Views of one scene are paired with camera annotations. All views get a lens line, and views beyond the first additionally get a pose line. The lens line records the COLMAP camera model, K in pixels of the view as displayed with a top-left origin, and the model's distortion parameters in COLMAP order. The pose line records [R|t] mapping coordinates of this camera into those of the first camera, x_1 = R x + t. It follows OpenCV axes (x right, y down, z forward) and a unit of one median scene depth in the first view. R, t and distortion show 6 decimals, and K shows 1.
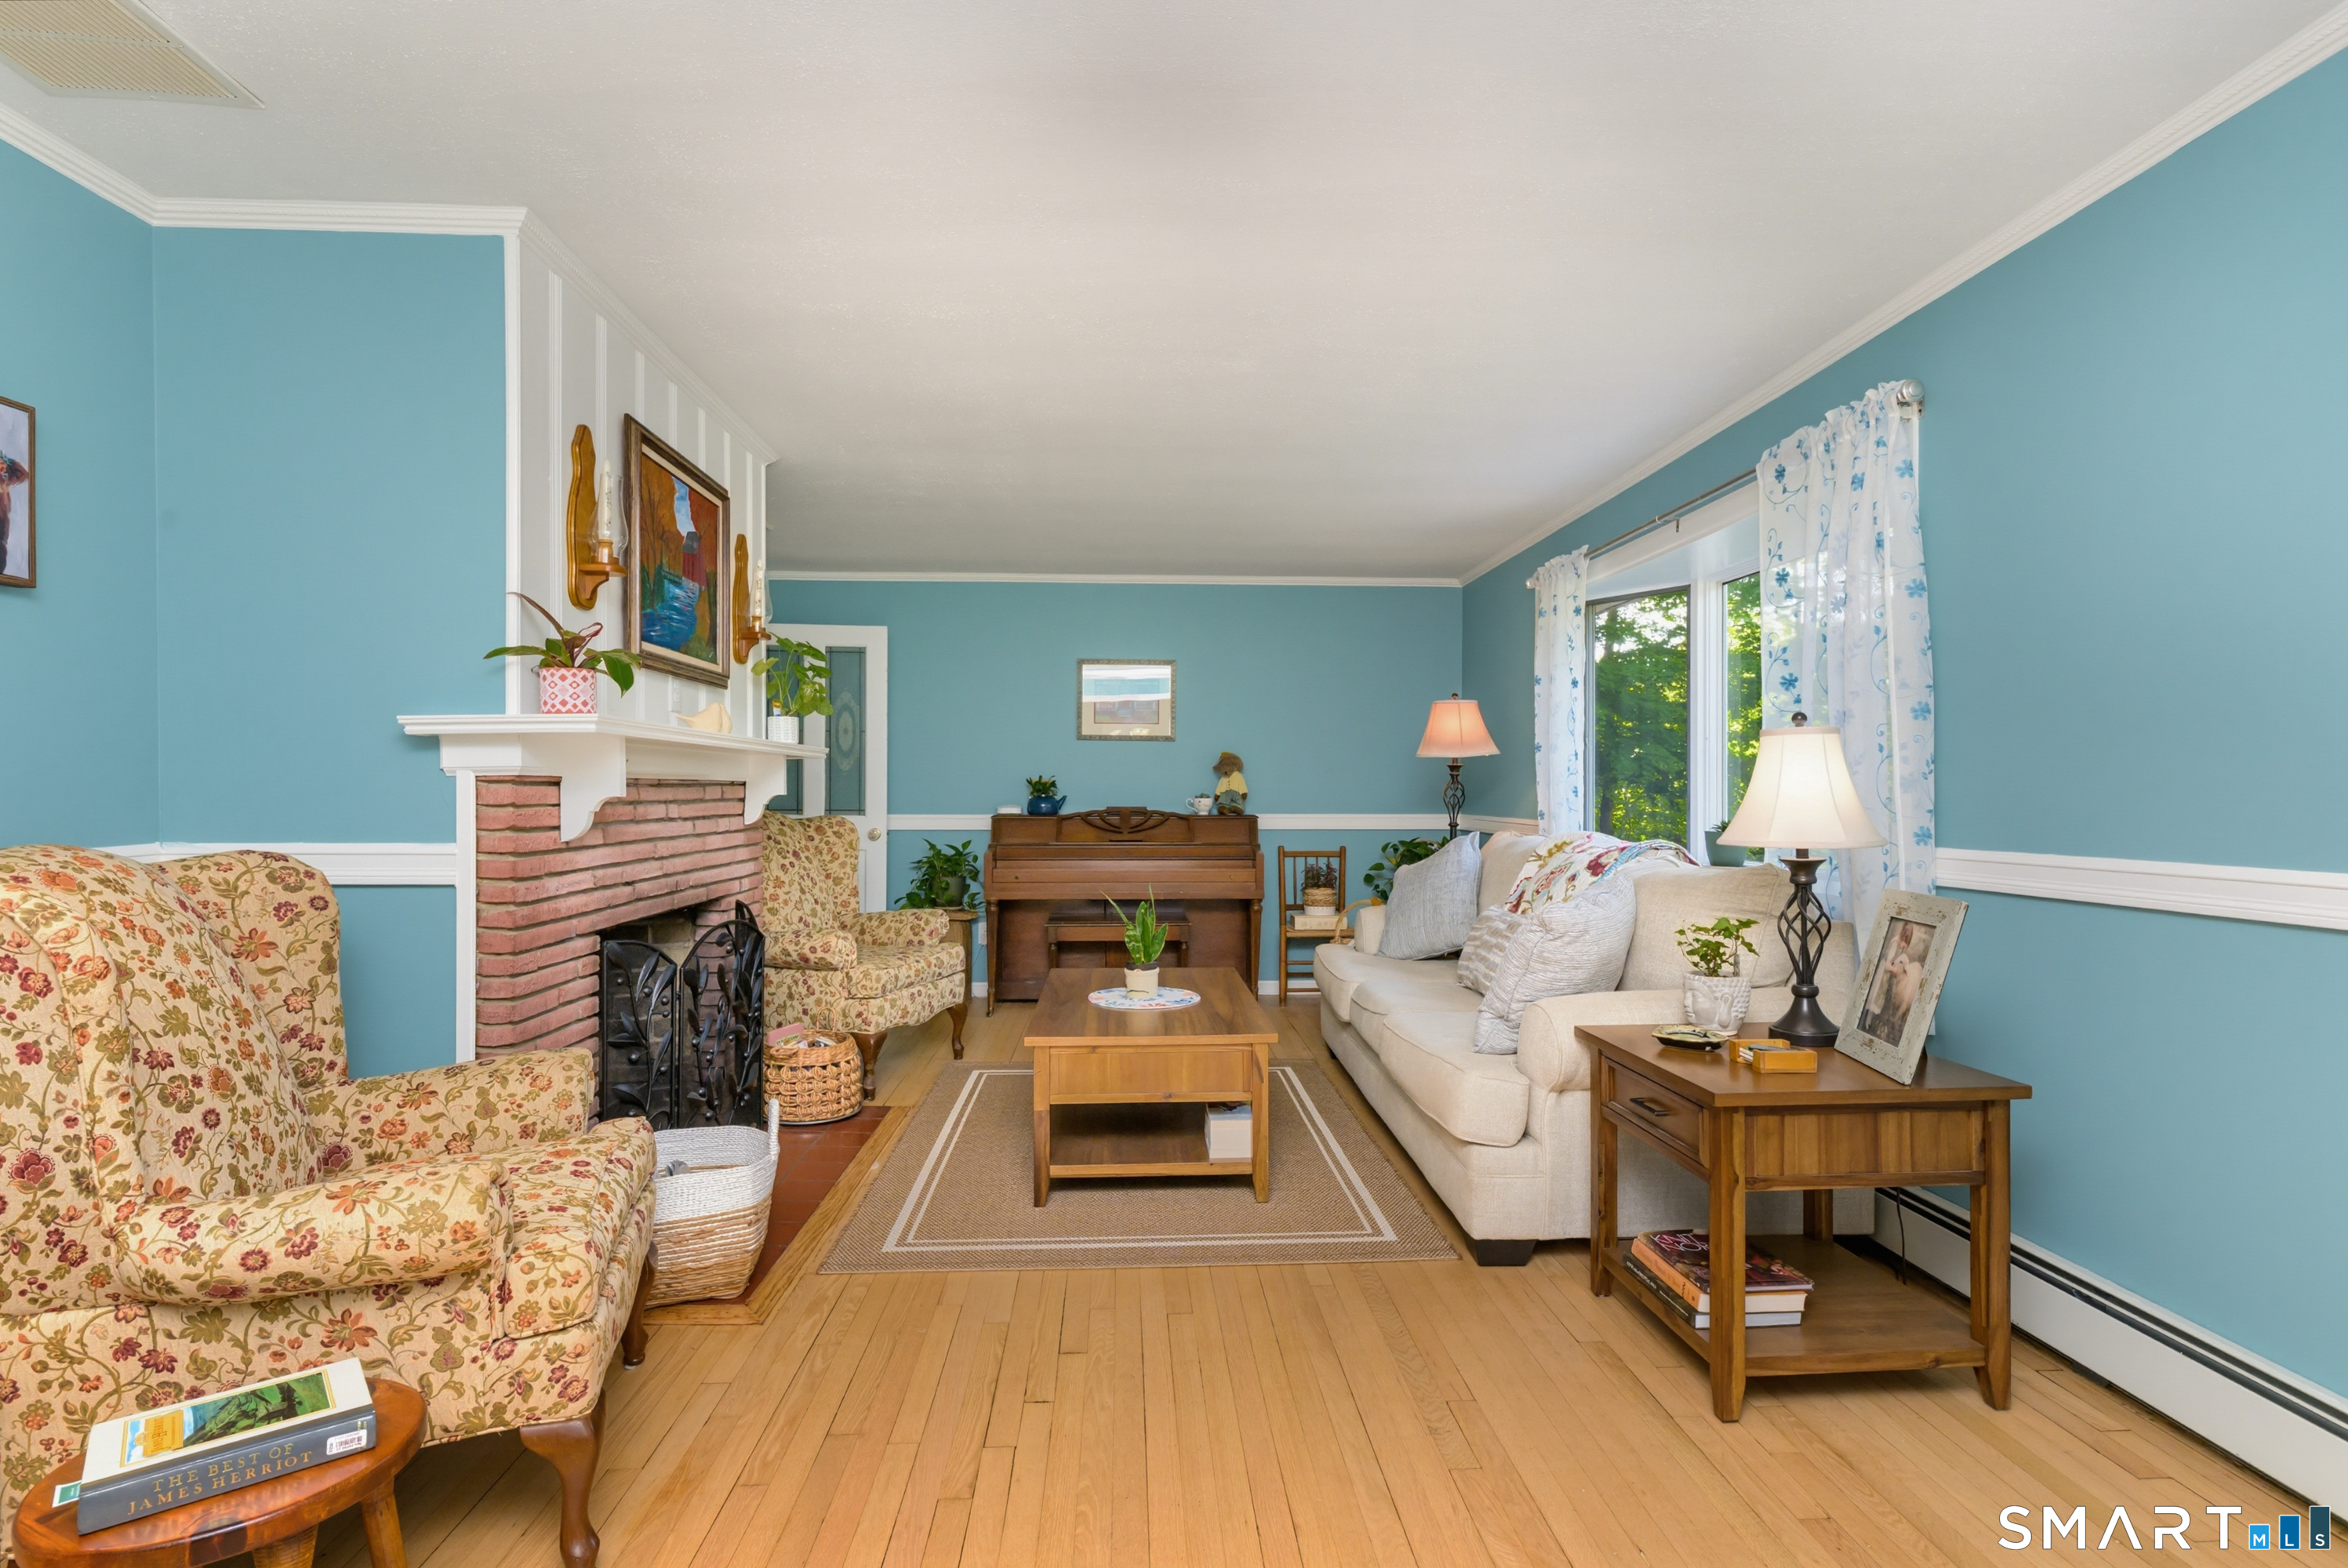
lens RADIAL K [[1151.8, 0, 1156.2], [0, 1151.8, 784.0], [0, 0, 1]] dist [-0.003176, 0.000326]
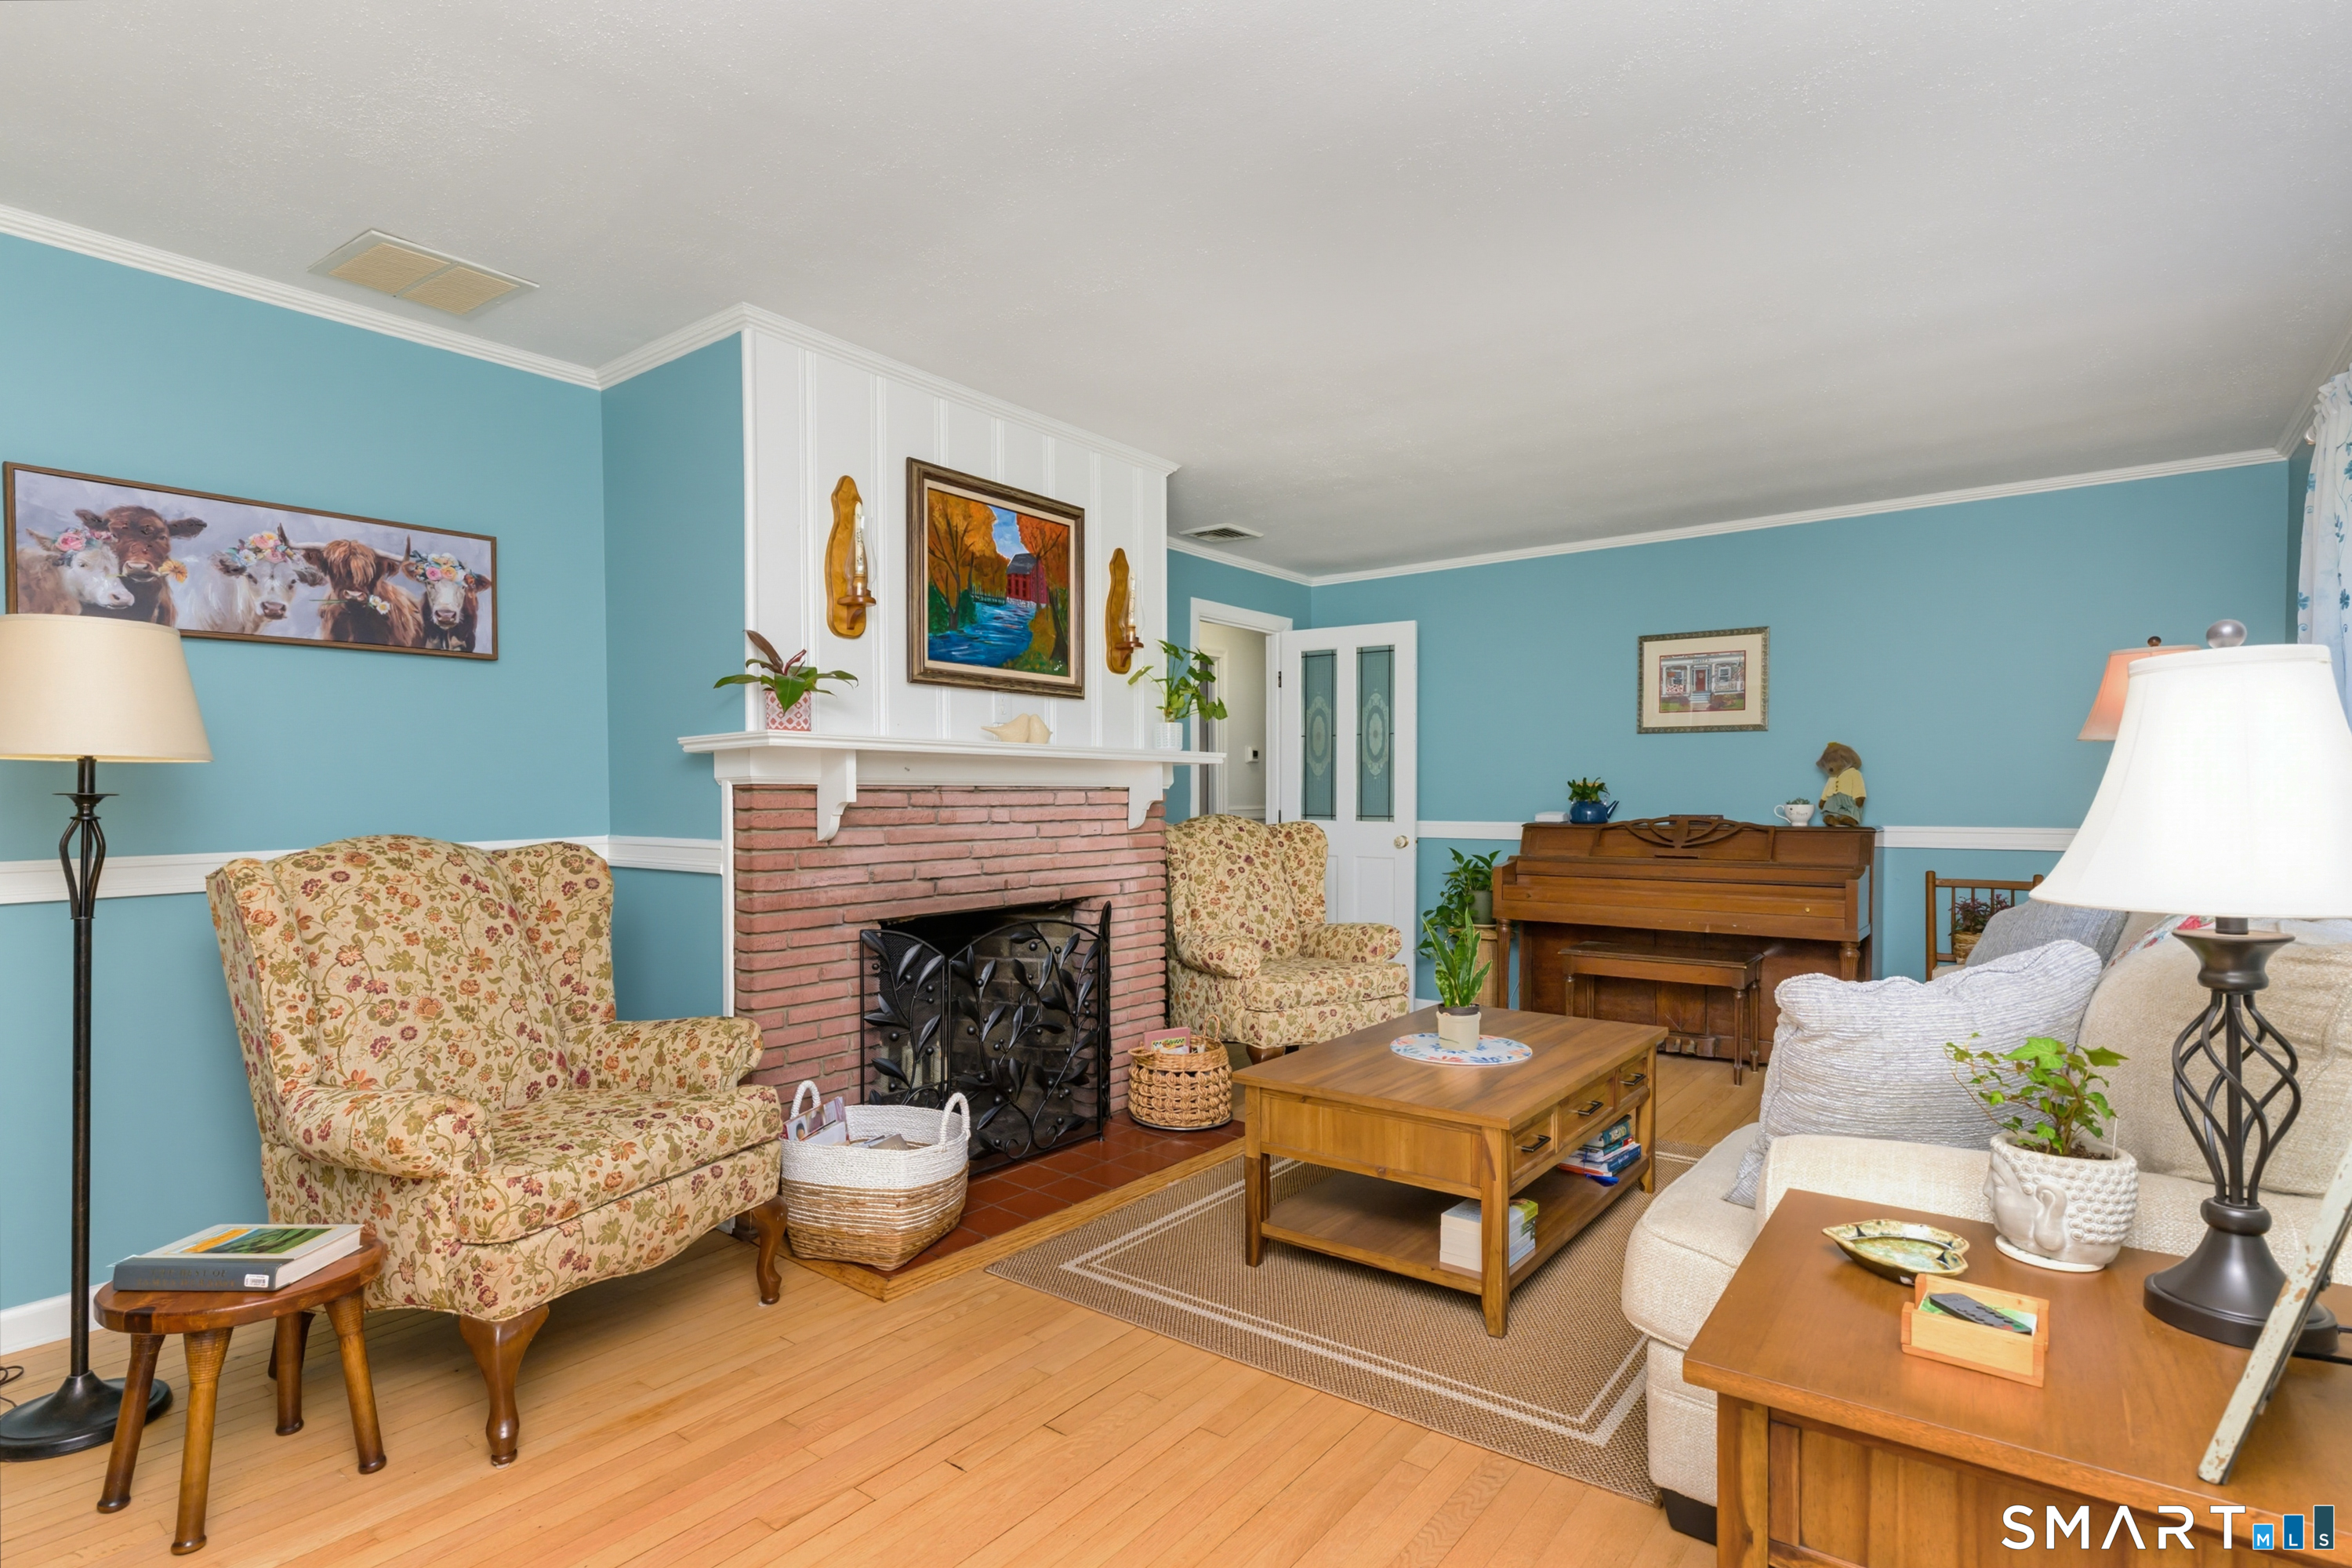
lens RADIAL K [[1153.9, 0, 1157.8], [0, 1153.9, 804.4], [0, 0, 1]] dist [-0.003176, 0.000326]
pose [[0.763100, 0.001505, -0.646279, 0.394219], [0.006913, 0.999921, 0.010491, 0.002761], [0.646244, -0.012473, 0.763029, 0.266782]]
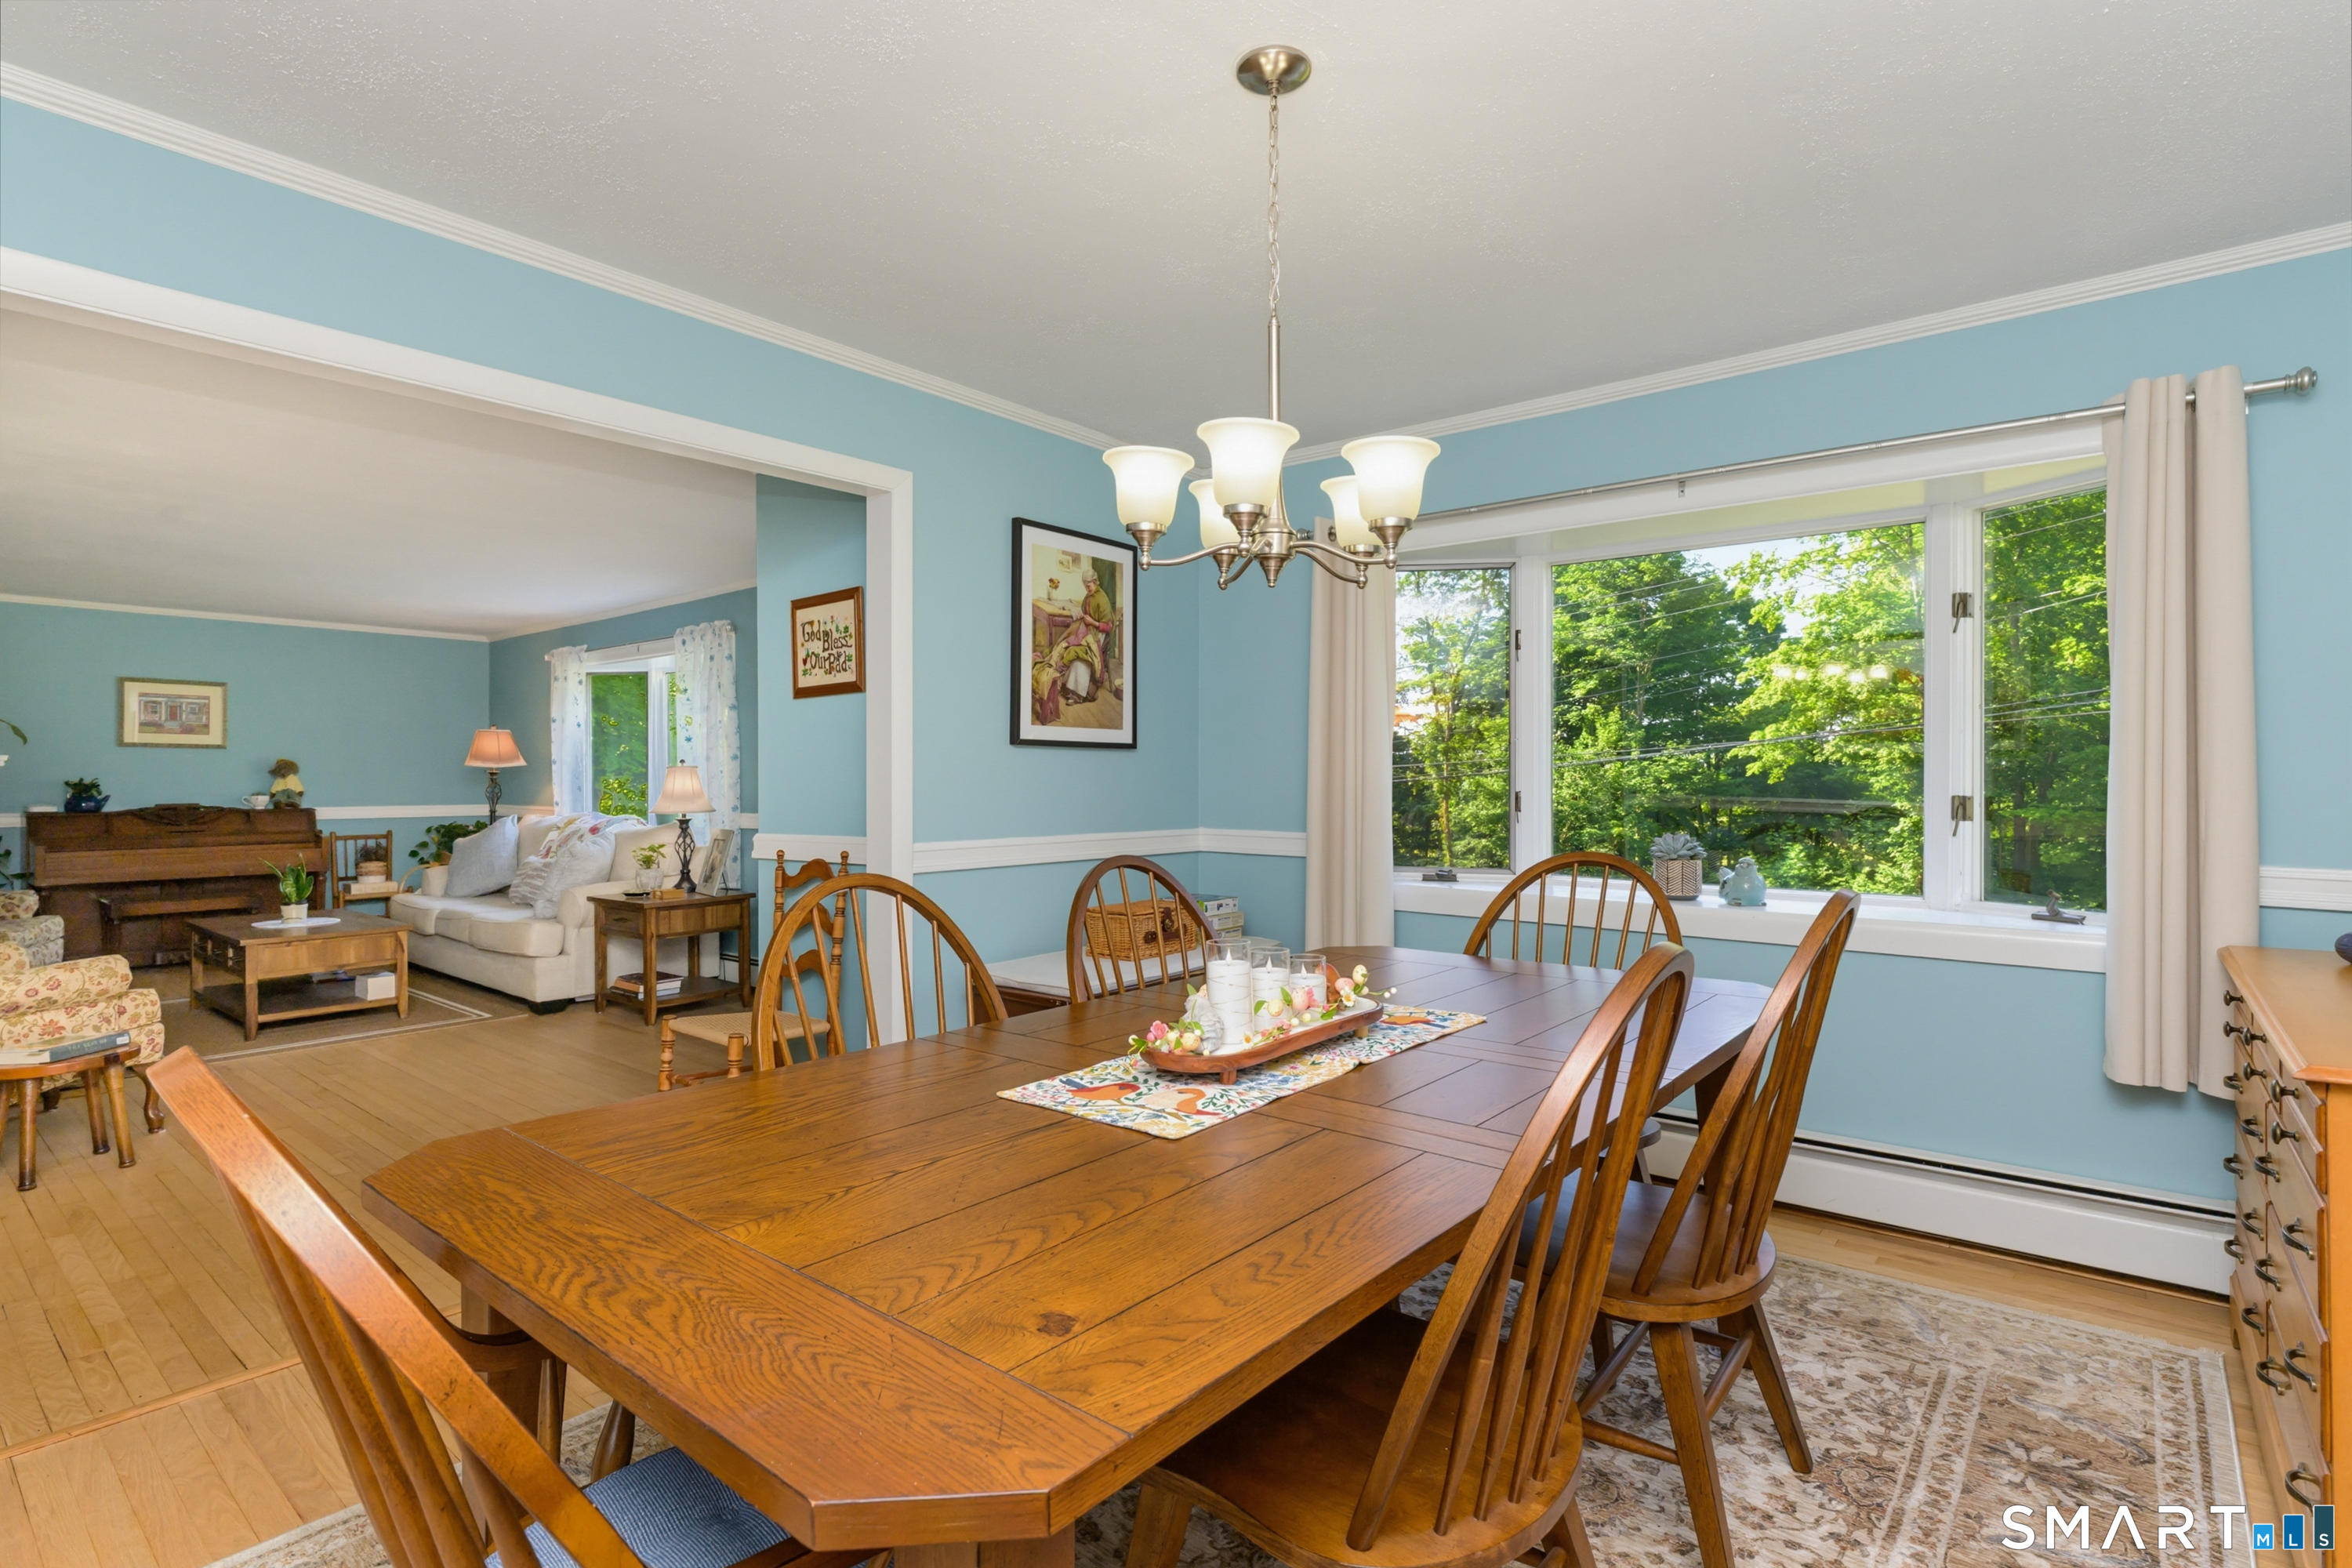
lens RADIAL K [[1153.9, 0, 1192.6], [0, 1153.9, 780.5], [0, 0, 1]] dist [-0.003176, 0.000326]
pose [[0.656033, -0.003759, 0.754723, -0.446181], [-0.001184, 0.999981, 0.006009, -0.024398], [-0.754731, -0.004836, 0.656016, -1.092160]]
